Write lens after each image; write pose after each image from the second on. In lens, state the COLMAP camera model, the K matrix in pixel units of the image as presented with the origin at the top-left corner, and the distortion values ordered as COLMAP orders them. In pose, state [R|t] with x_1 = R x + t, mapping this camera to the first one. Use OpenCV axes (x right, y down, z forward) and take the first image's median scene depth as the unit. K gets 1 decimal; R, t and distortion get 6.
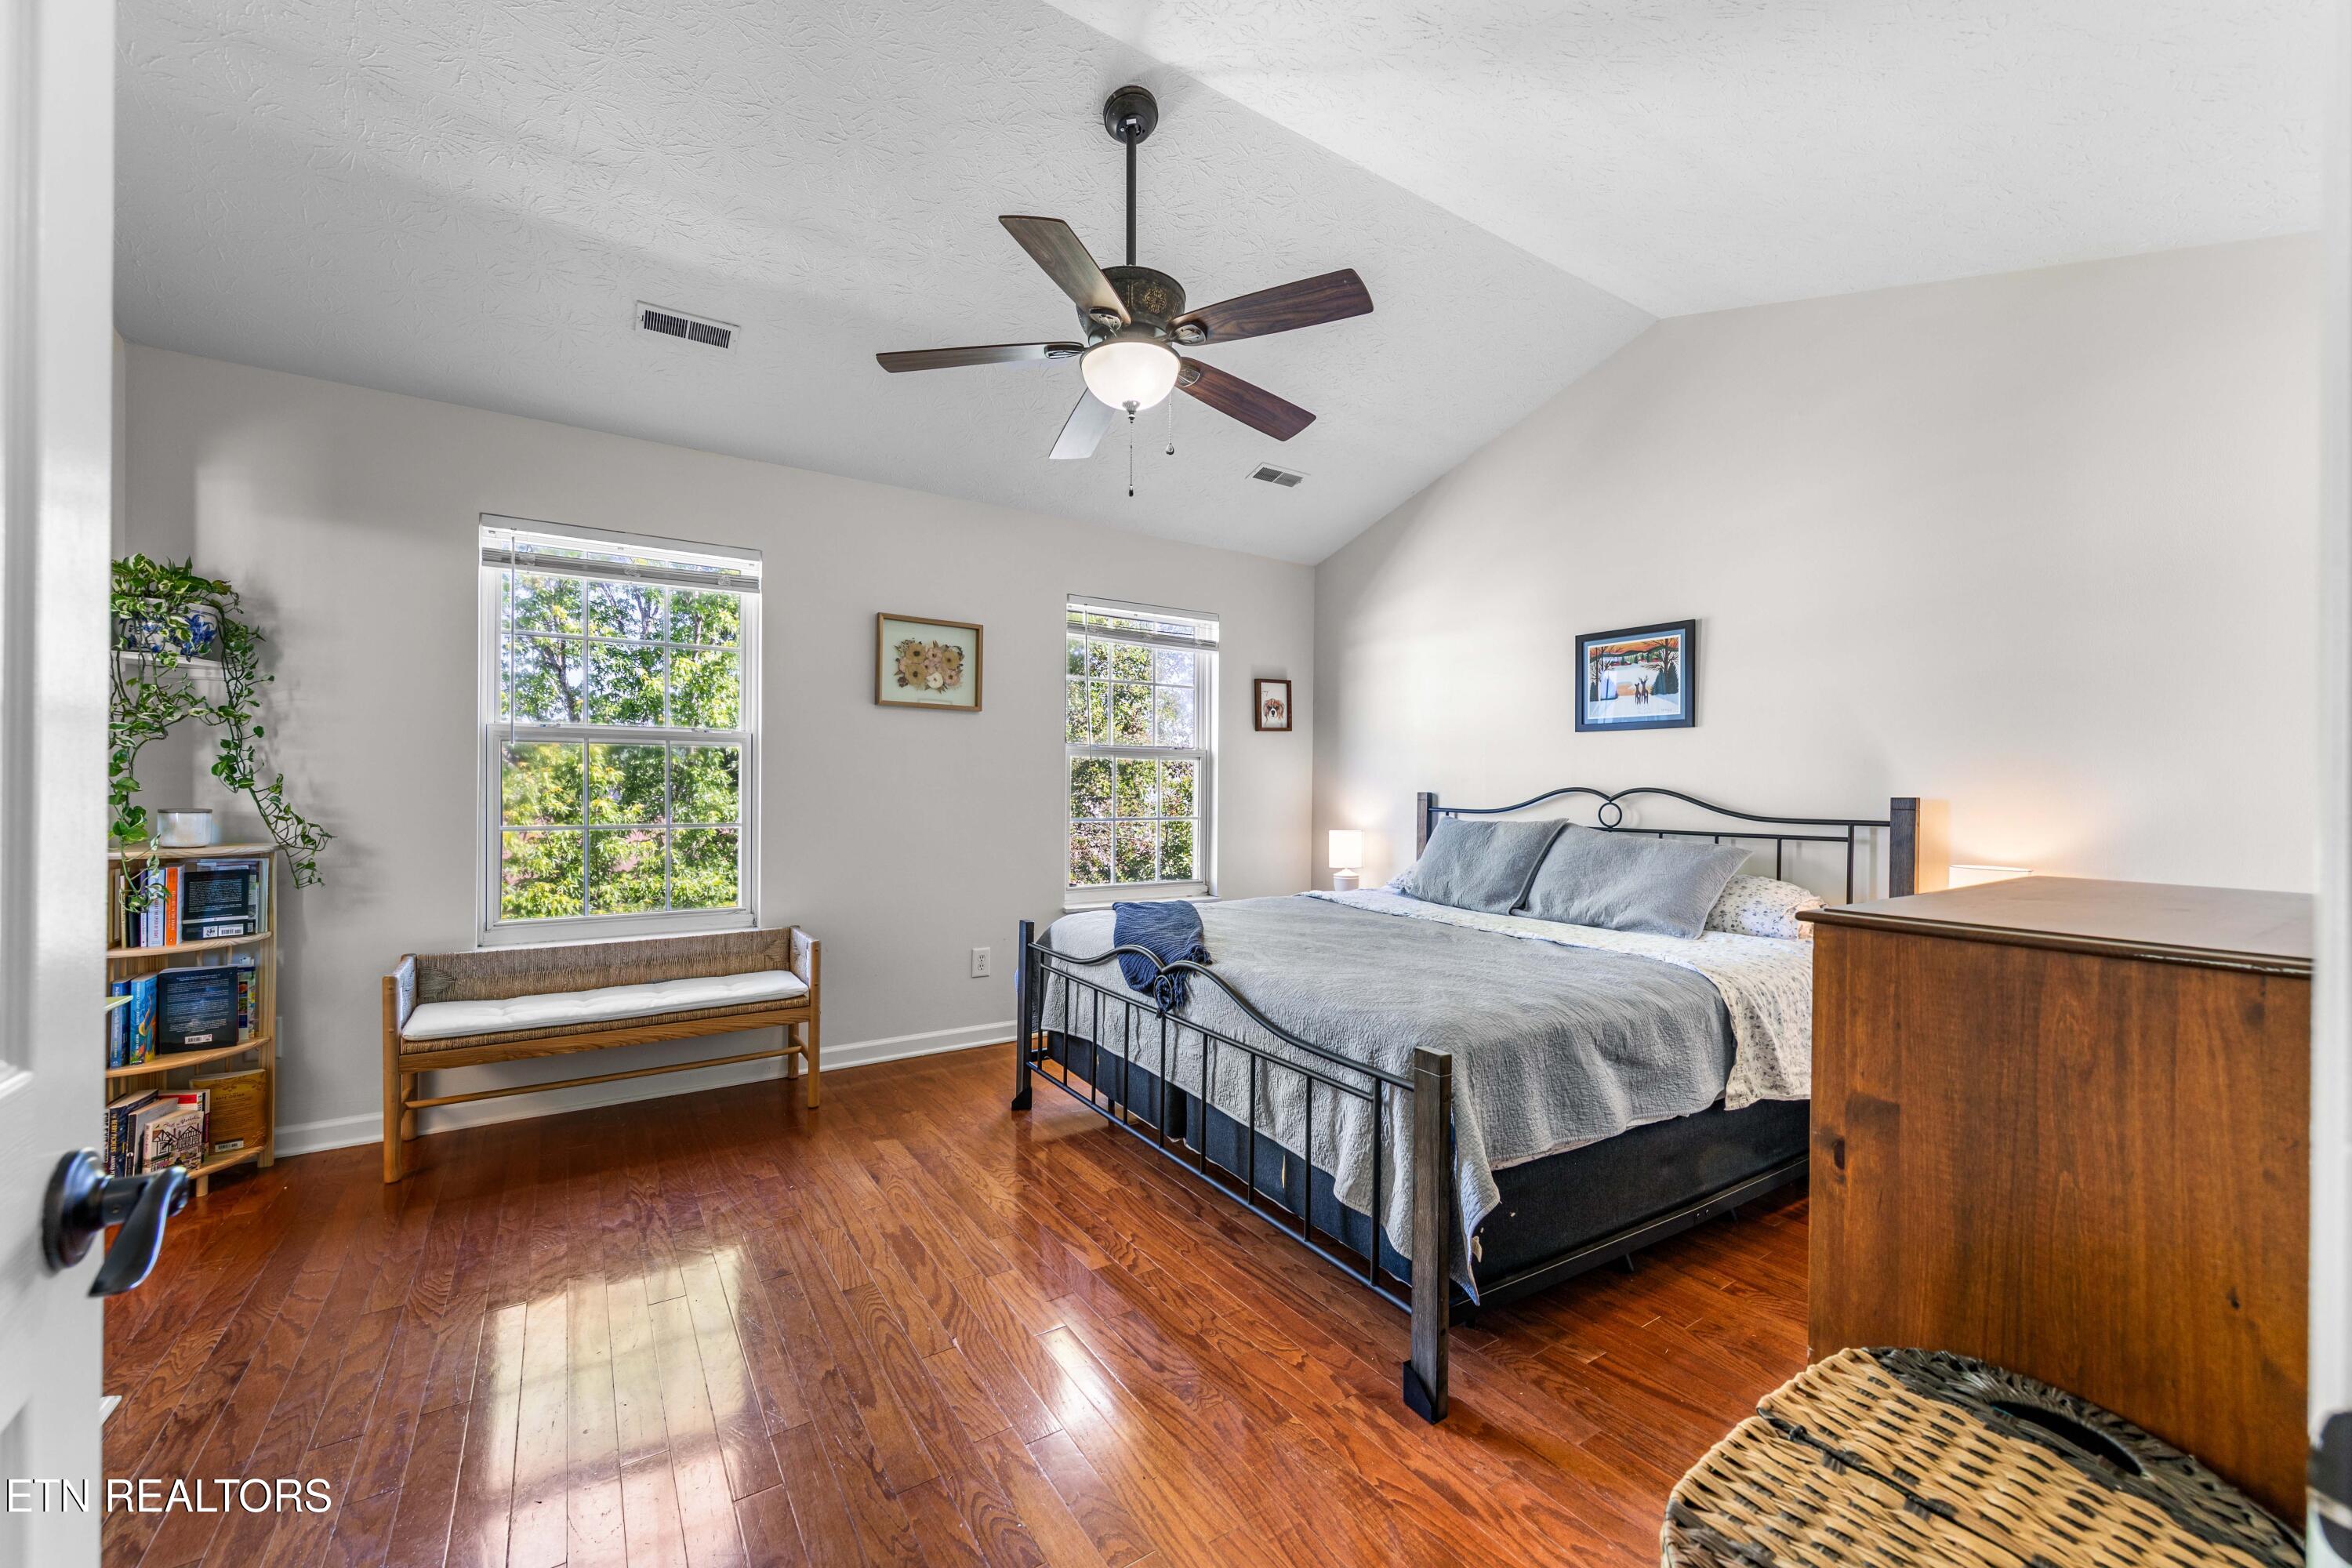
lens RADIAL K [[937.7, 0, 1174.8], [0, 937.7, 785.1], [0, 0, 1]] dist [0.001251, 0.000015]
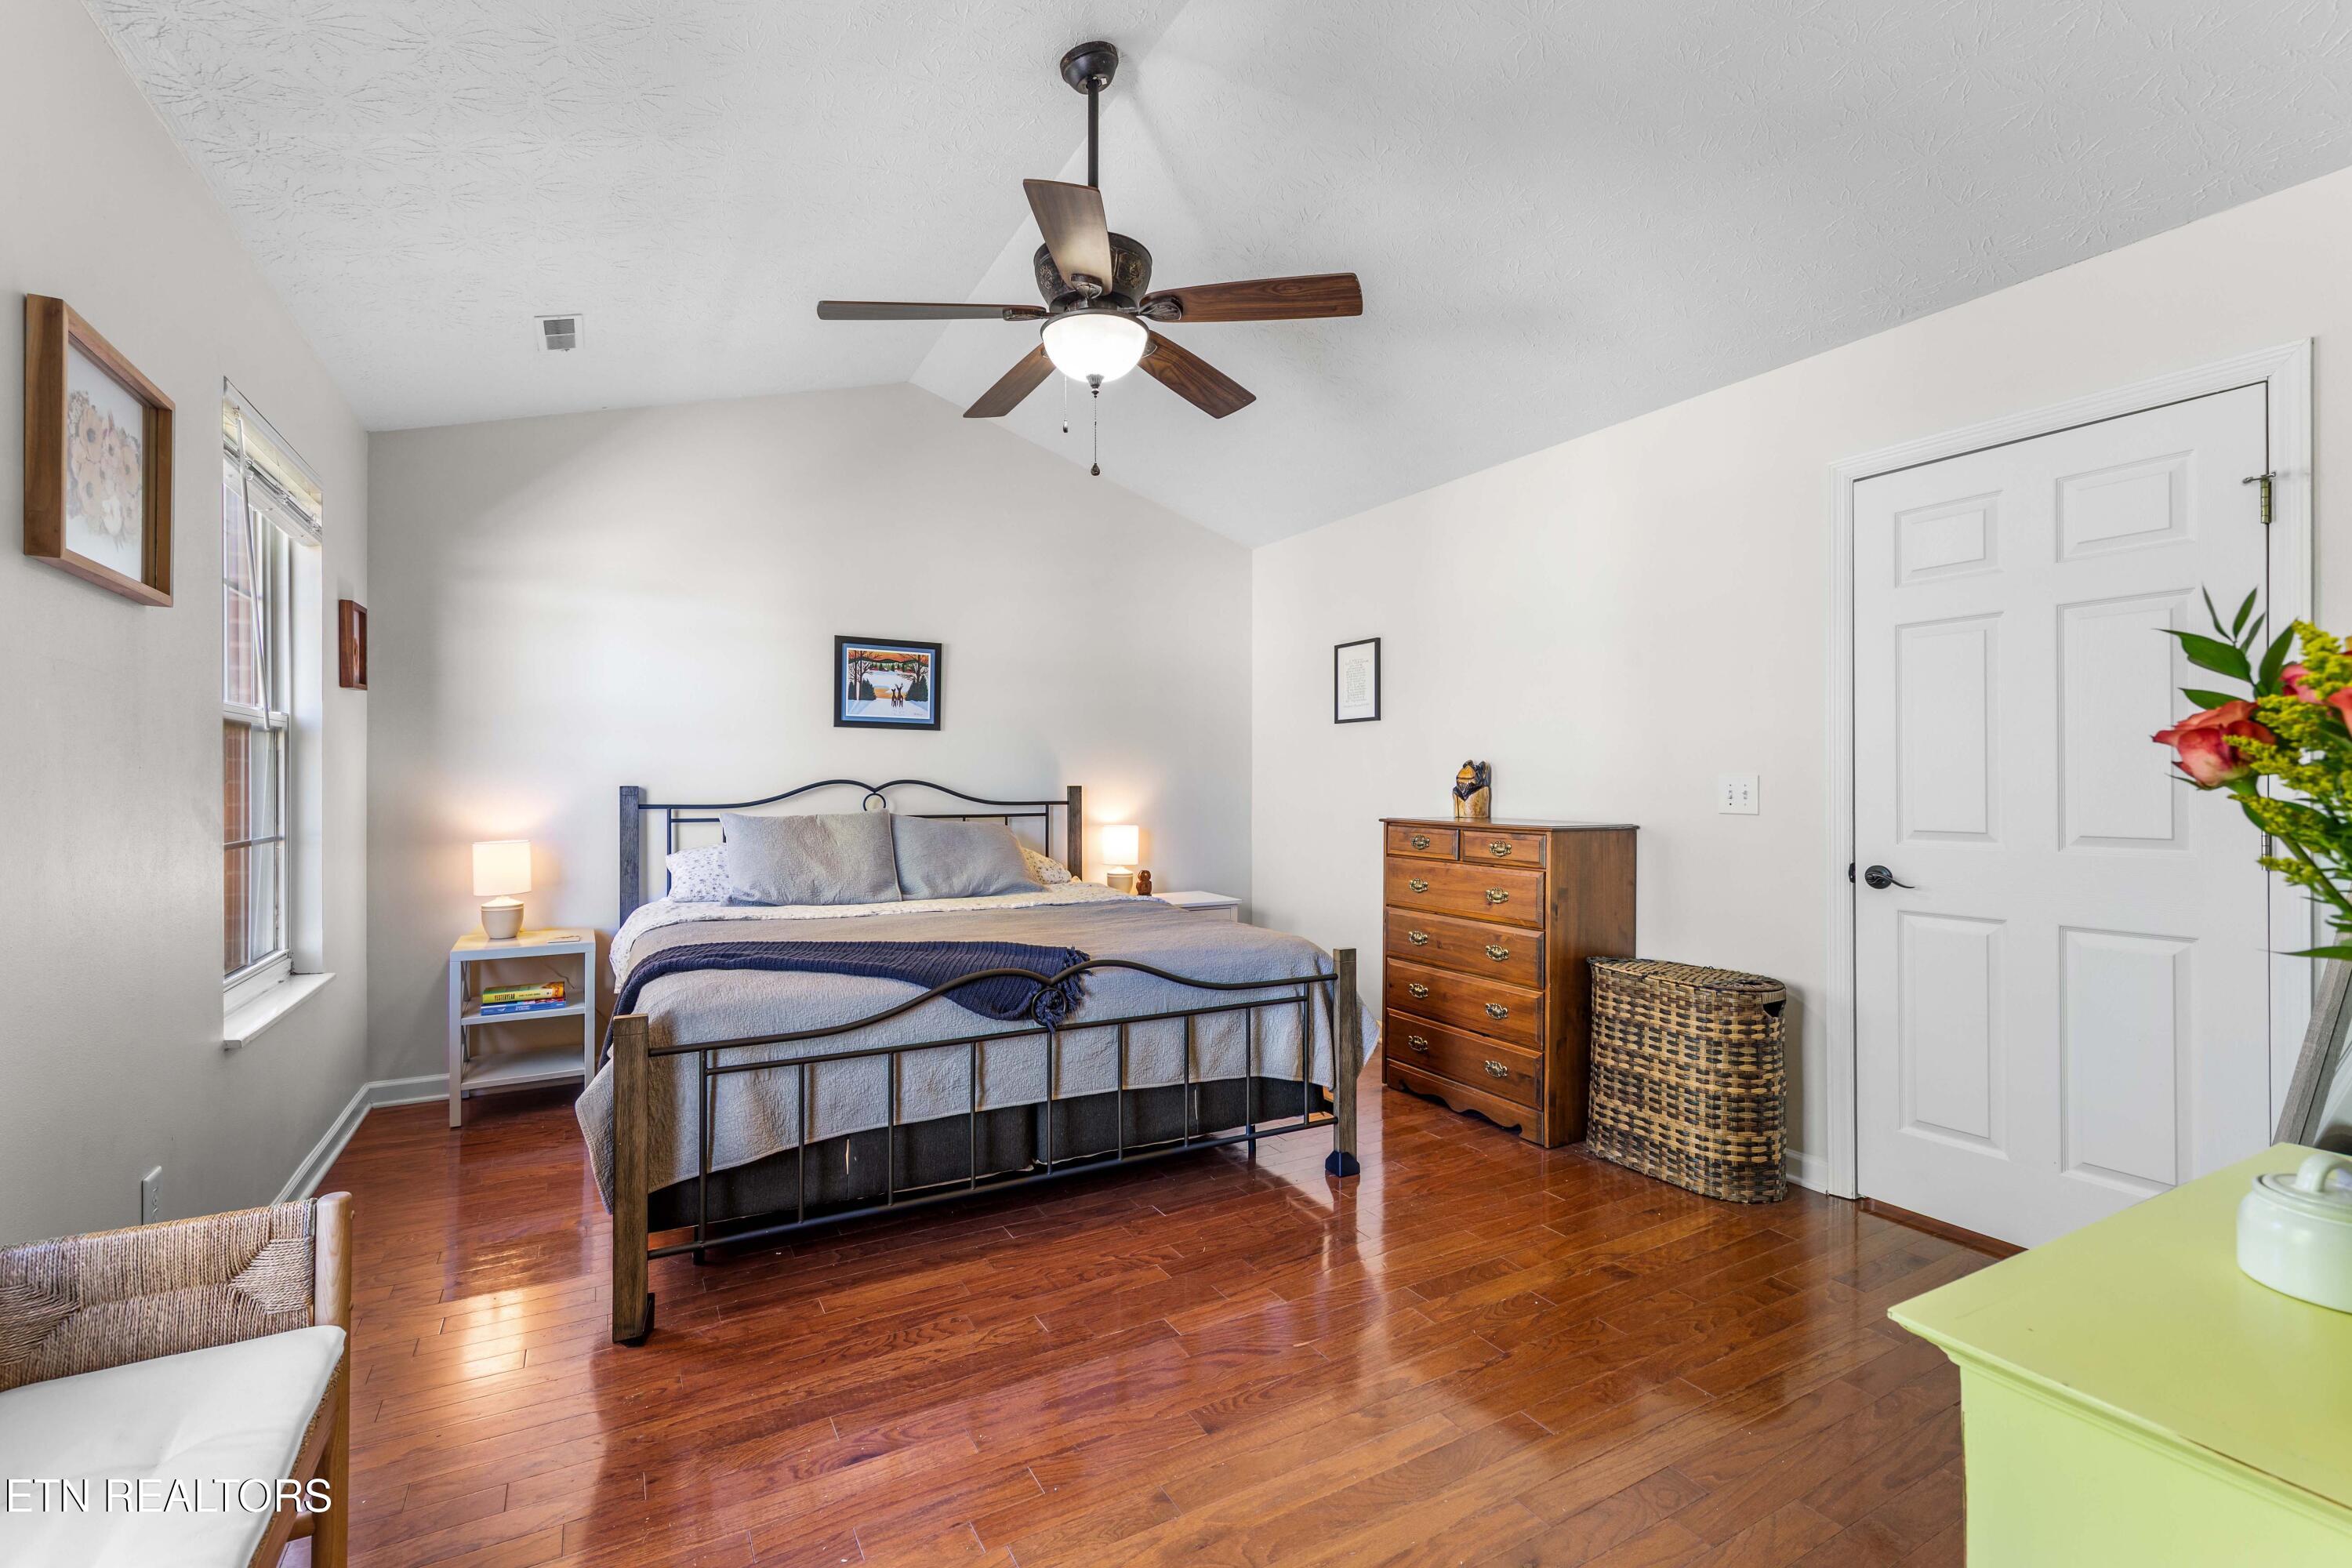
lens RADIAL K [[995.4, 0, 1169.8], [0, 995.4, 781.8], [0, 0, 1]] dist [0.004354, -0.000282]
pose [[0.061229, -0.009345, 0.998080, -0.752764], [-0.004569, 0.999943, 0.009643, -0.008278], [-0.998113, -0.005150, 0.061183, 0.628386]]
